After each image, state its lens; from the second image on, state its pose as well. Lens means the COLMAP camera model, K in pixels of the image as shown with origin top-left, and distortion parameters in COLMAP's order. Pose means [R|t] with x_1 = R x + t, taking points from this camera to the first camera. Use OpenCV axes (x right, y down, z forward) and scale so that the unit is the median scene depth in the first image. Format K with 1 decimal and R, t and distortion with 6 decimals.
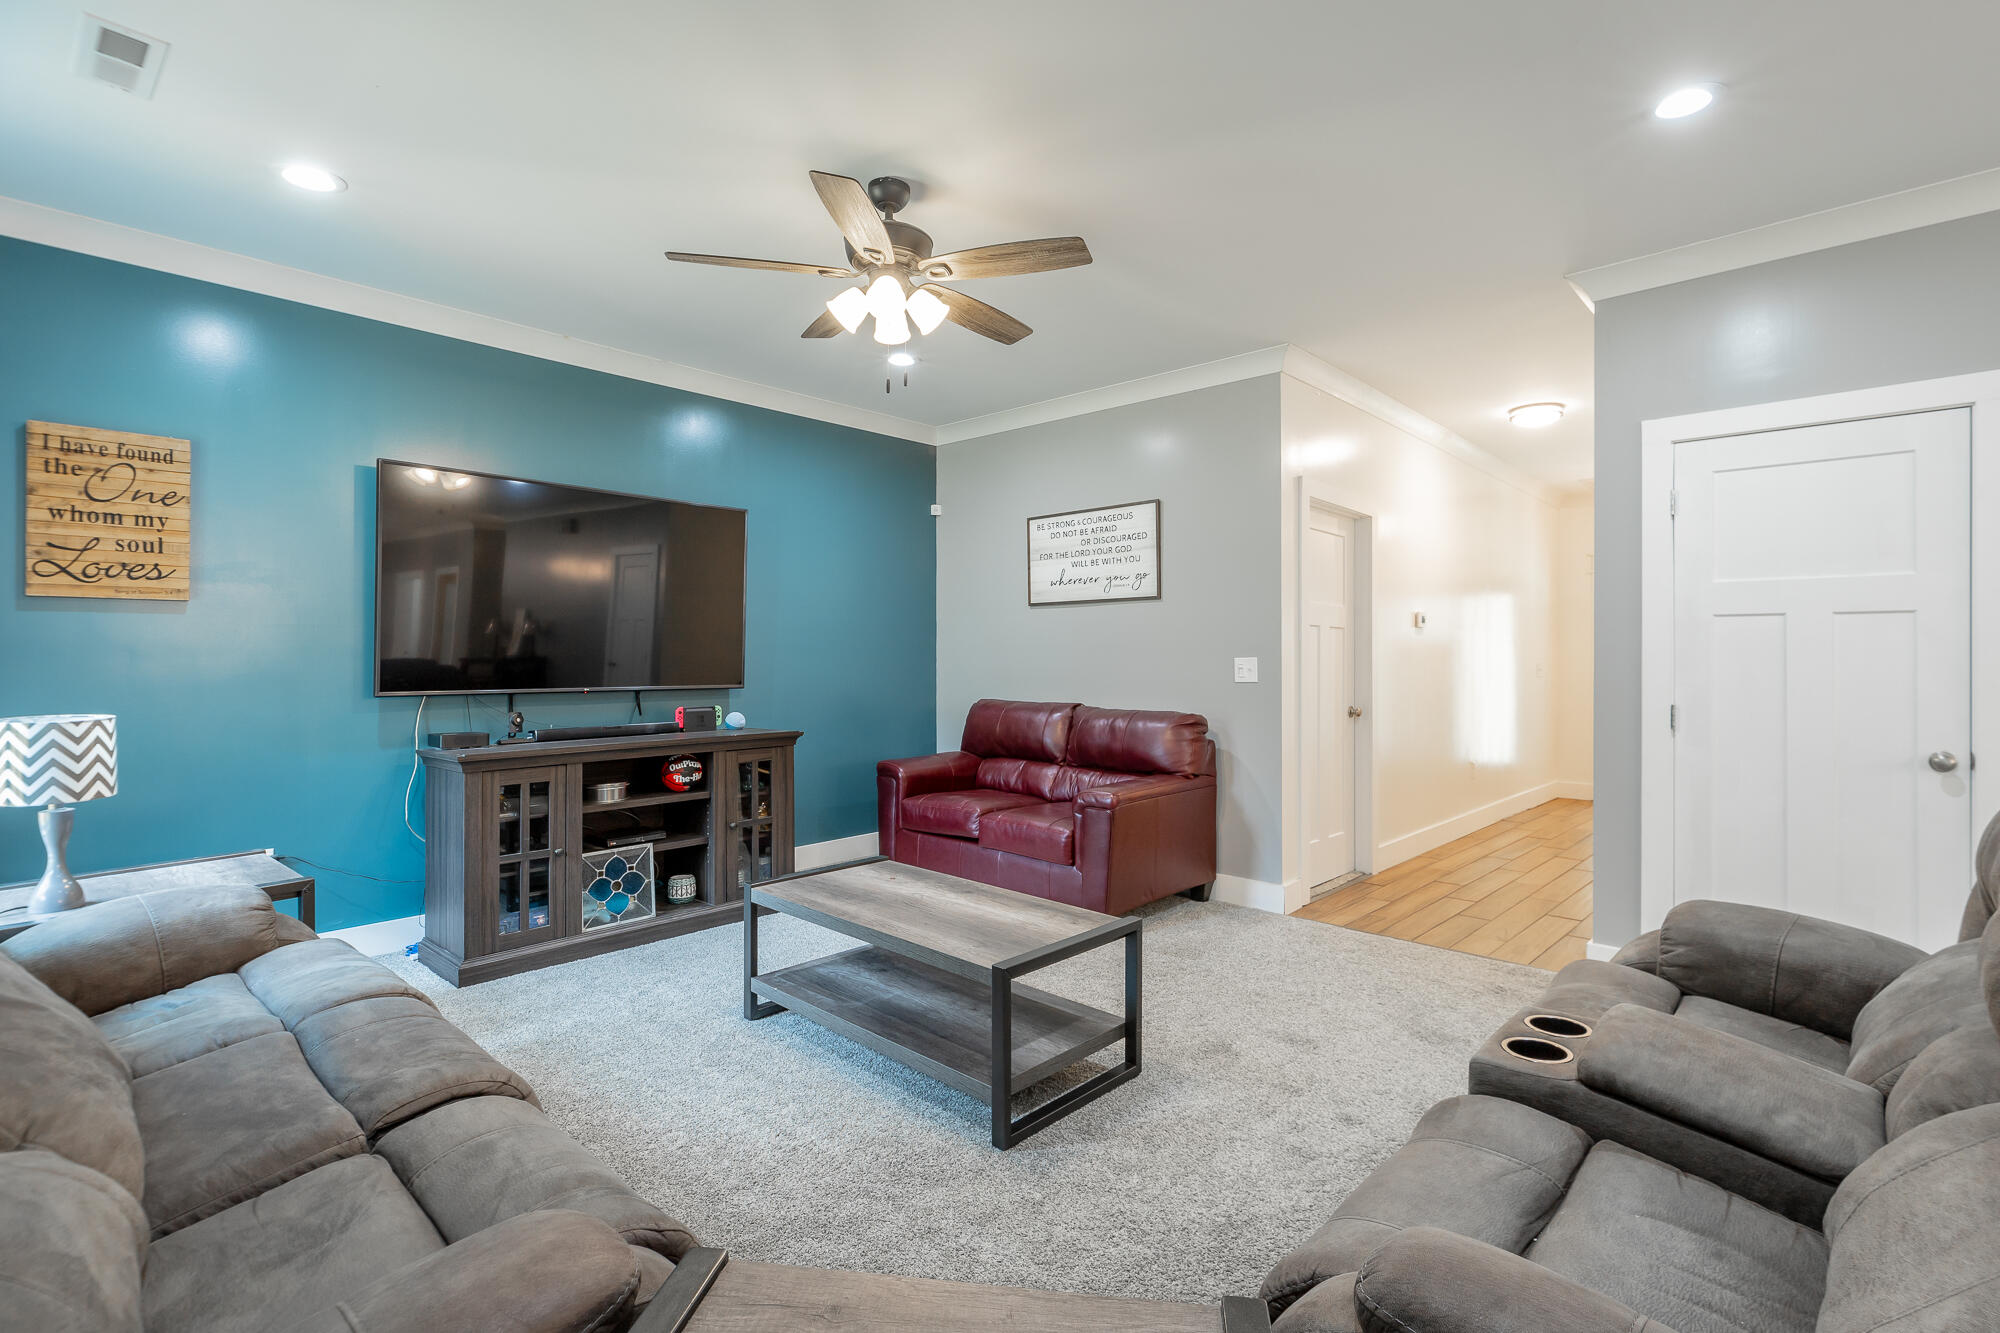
lens RADIAL K [[925.0, 0, 1015.1], [0, 925.0, 651.2], [0, 0, 1]] dist [0.002407, -0.000550]
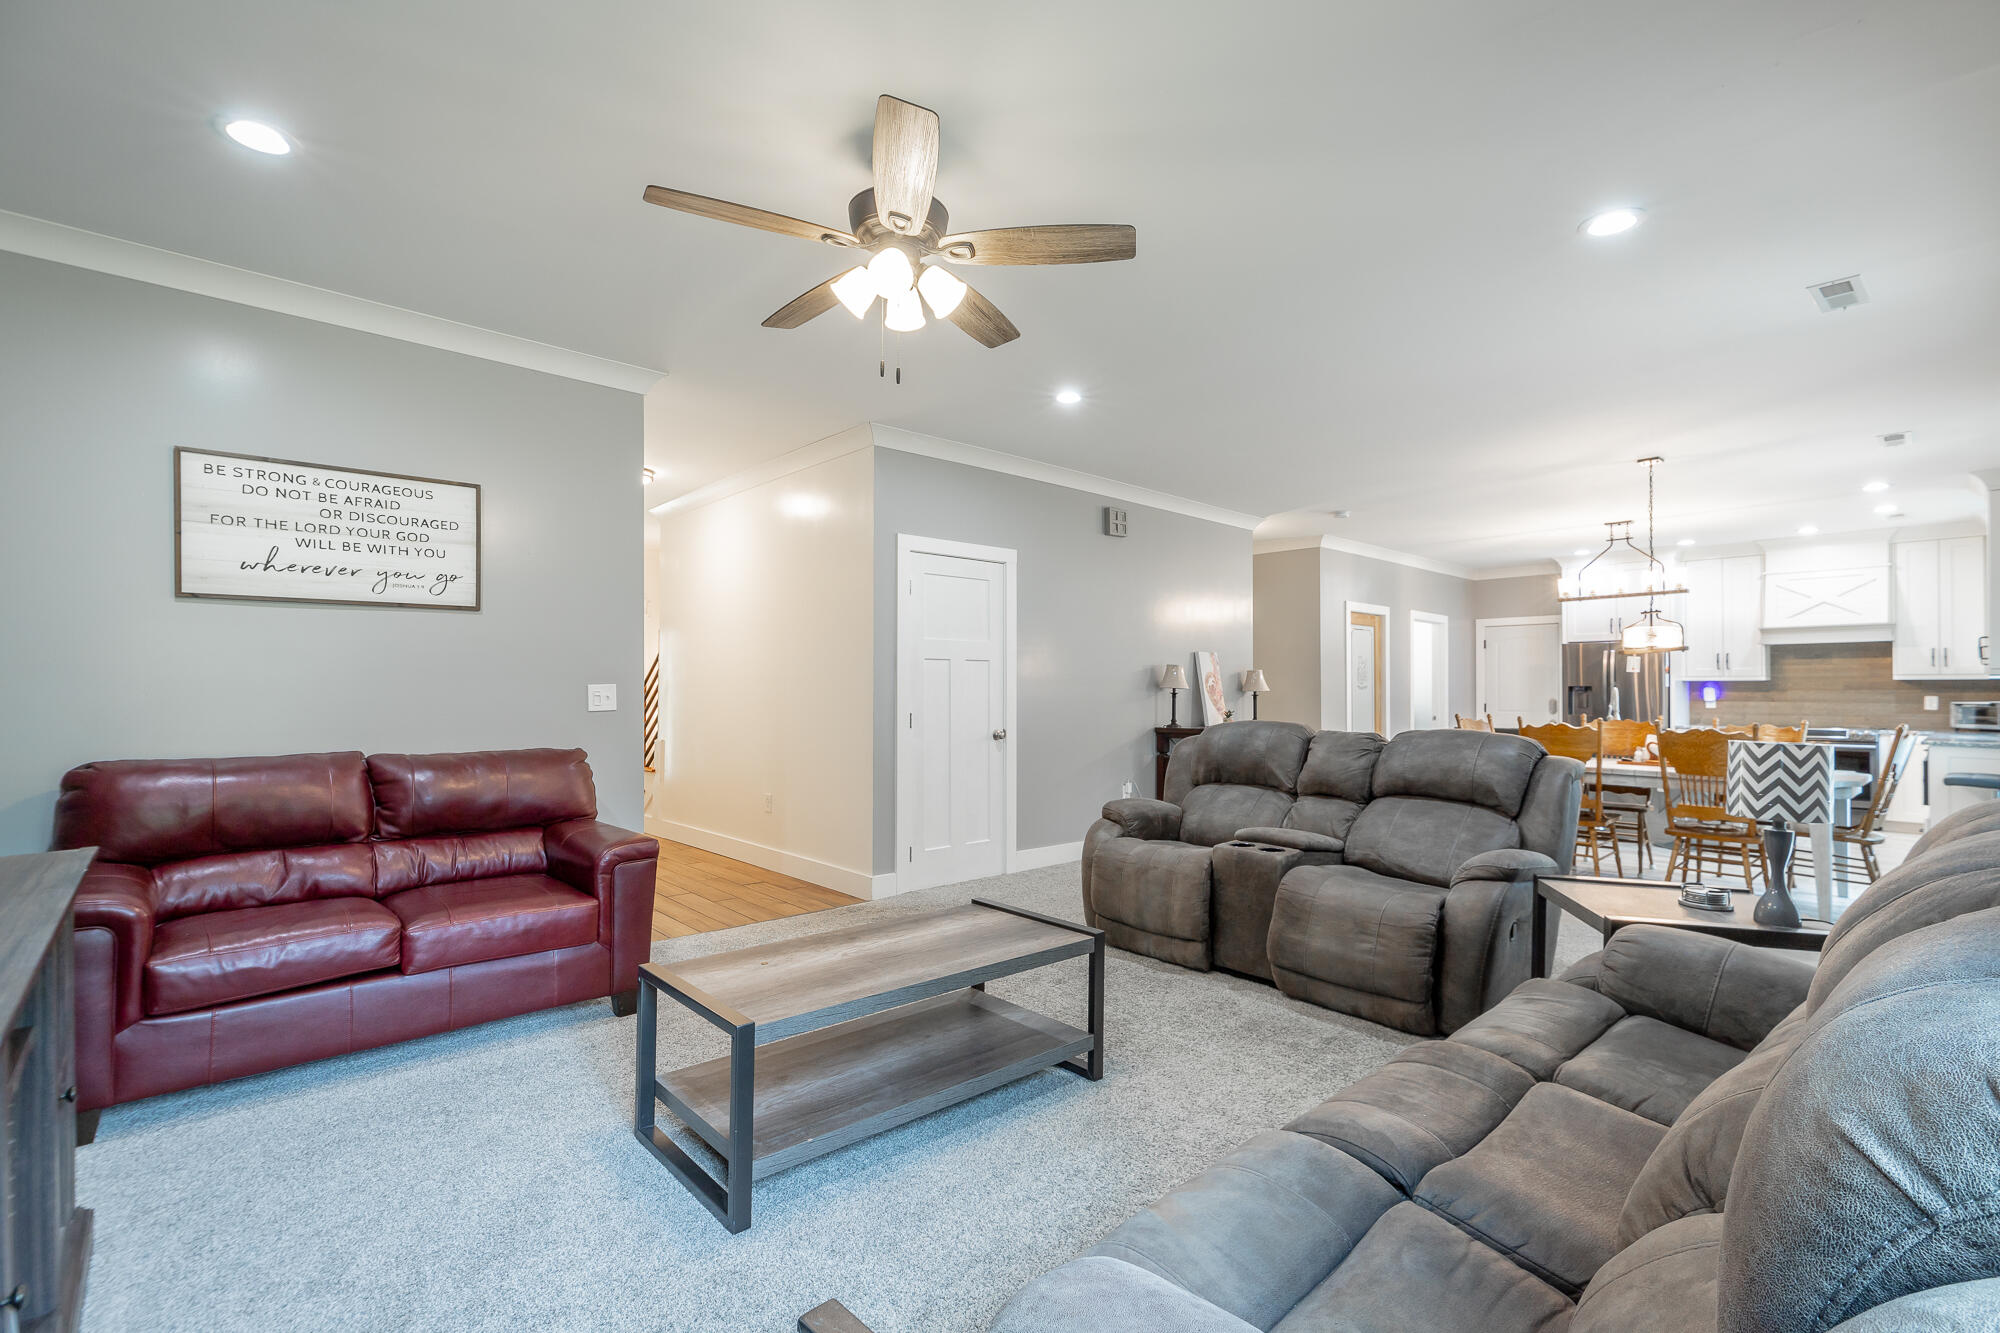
lens RADIAL K [[900.3, 0, 1018.2], [0, 900.3, 673.1], [0, 0, 1]] dist [0.004362, -0.000750]
pose [[0.072963, 0.013142, 0.997248, -0.740175], [-0.005148, 0.999905, -0.012800, 0.006133], [-0.997321, -0.004200, 0.073024, 0.611879]]
